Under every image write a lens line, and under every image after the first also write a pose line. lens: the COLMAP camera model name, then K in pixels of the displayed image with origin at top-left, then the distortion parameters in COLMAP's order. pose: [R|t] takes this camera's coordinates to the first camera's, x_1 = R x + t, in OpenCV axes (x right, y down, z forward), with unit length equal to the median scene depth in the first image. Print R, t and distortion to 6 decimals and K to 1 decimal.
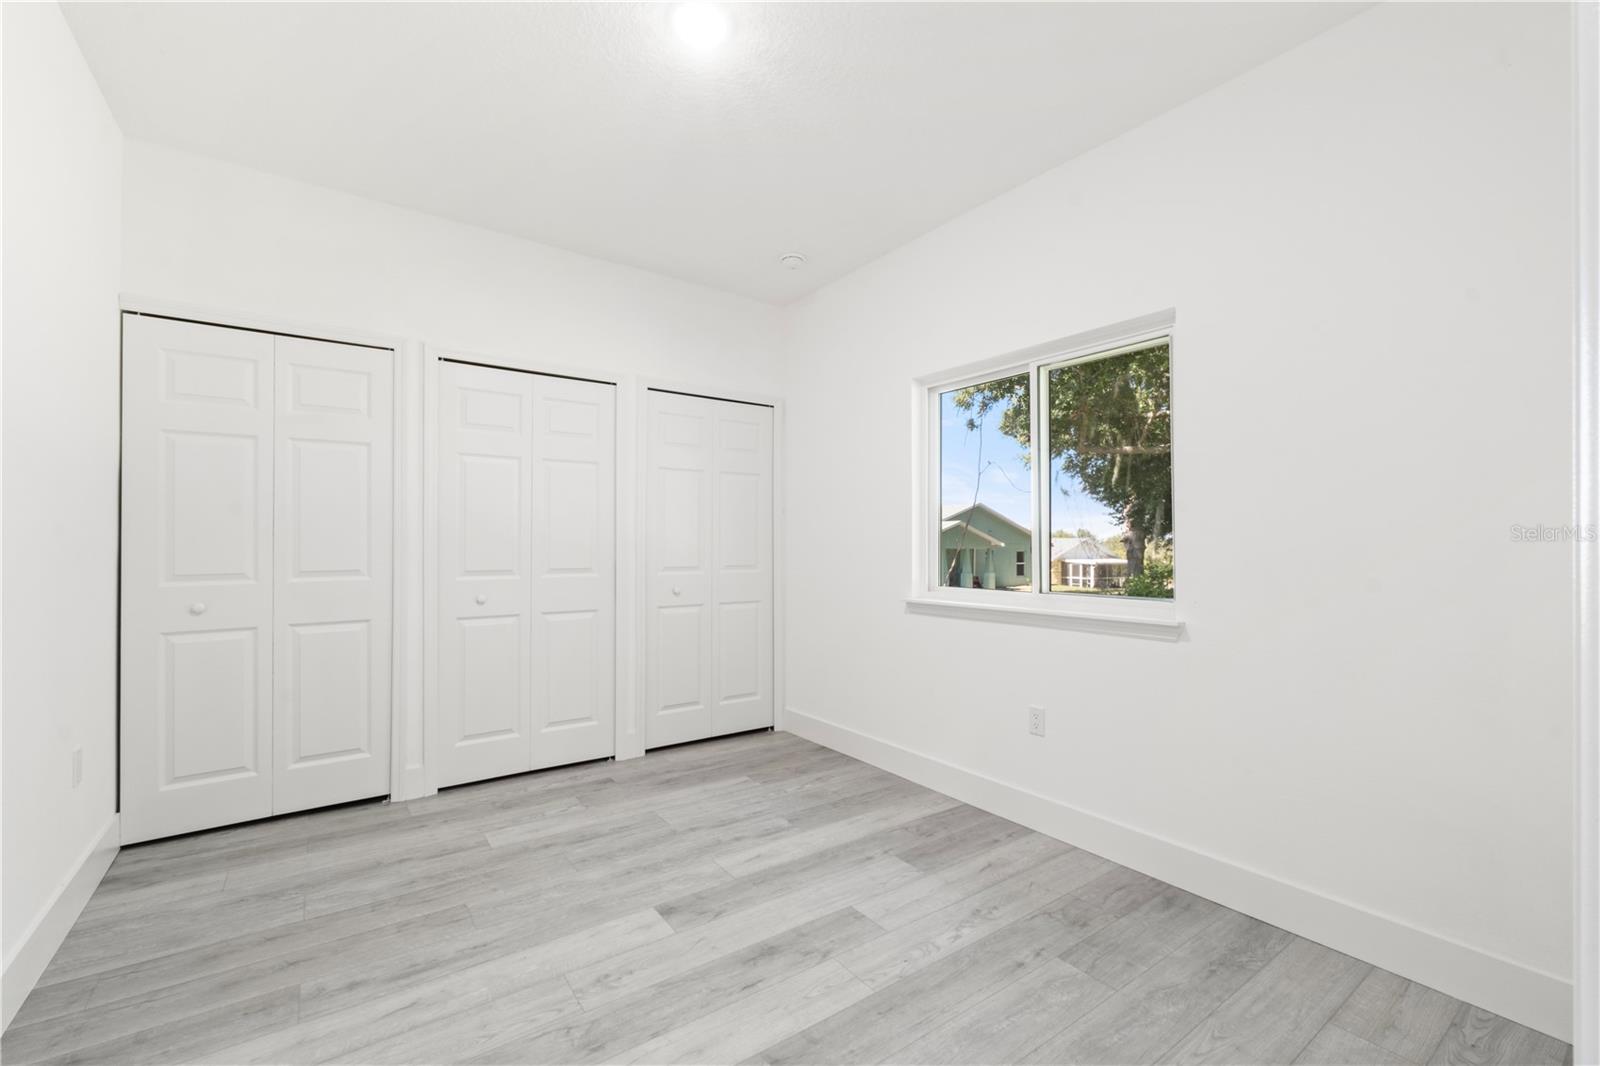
lens RADIAL K [[663.3, 0, 802.1], [0, 663.3, 523.6], [0, 0, 1]] dist [0.007066, 0.000053]
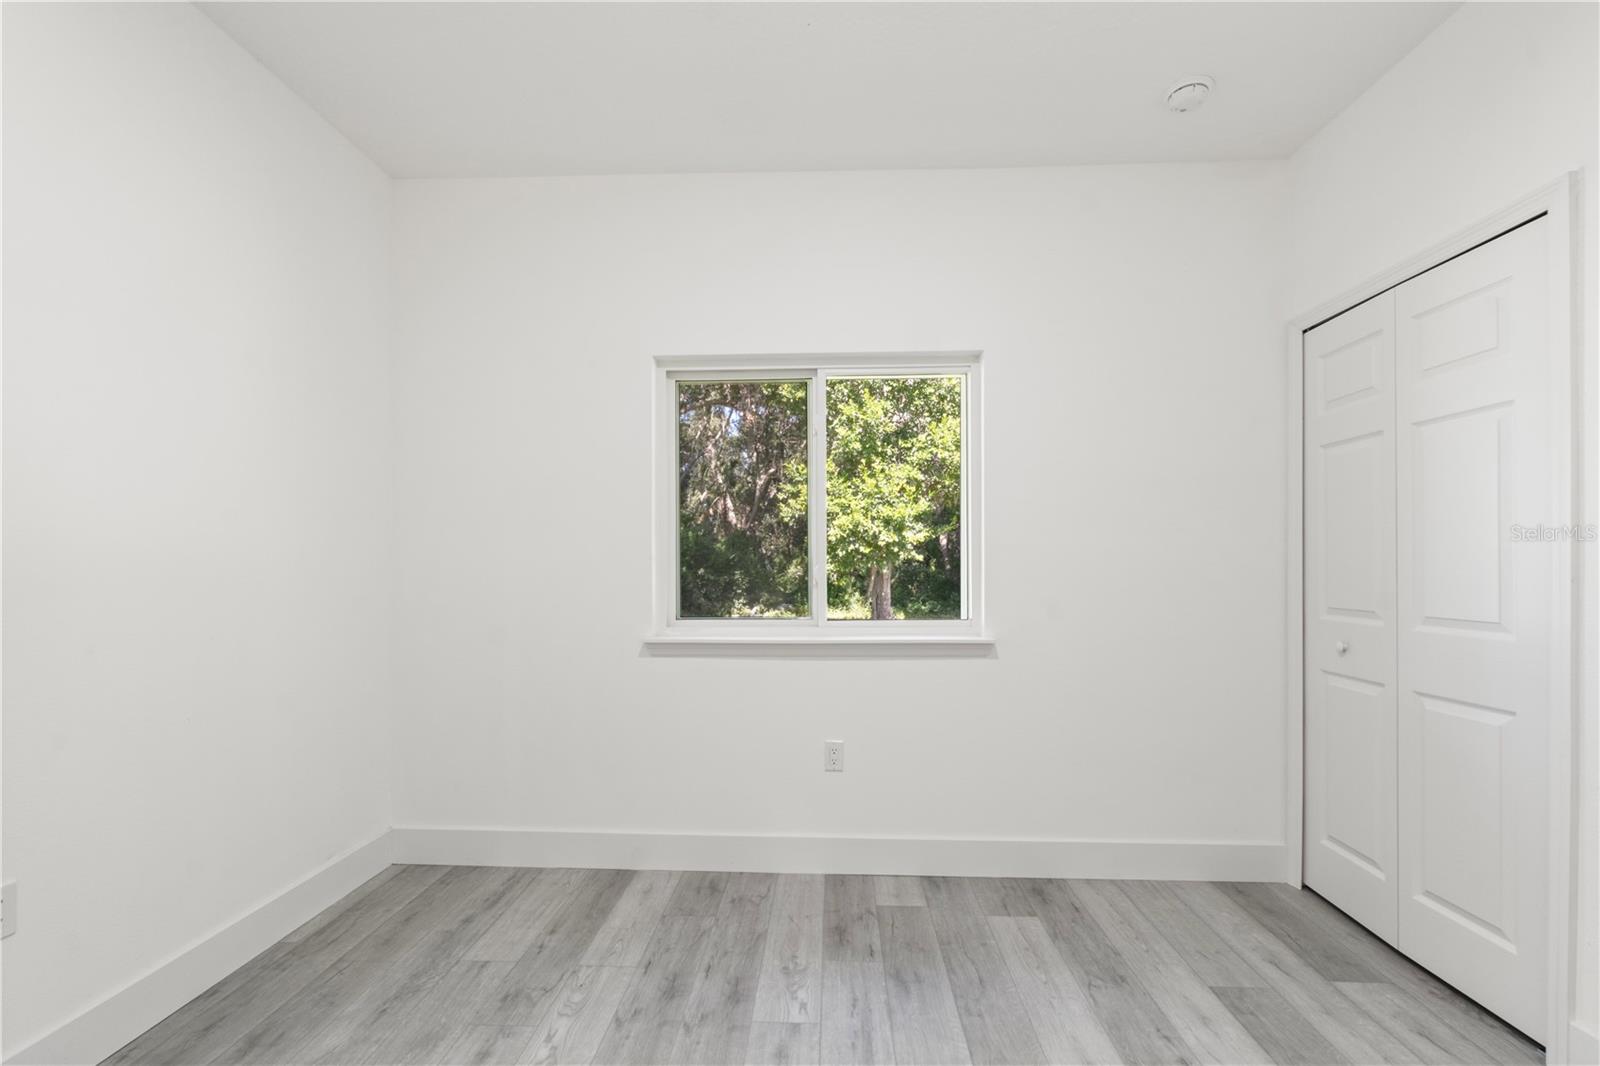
lens RADIAL K [[684.9, 0, 806.4], [0, 684.9, 564.6], [0, 0, 1]] dist [-0.015937, 0.009457]
pose [[0.602505, 0.000774, 0.798114, -0.426764], [-0.024764, 0.999536, 0.017725, 0.008821], [-0.797731, -0.030444, 0.602245, 0.437684]]
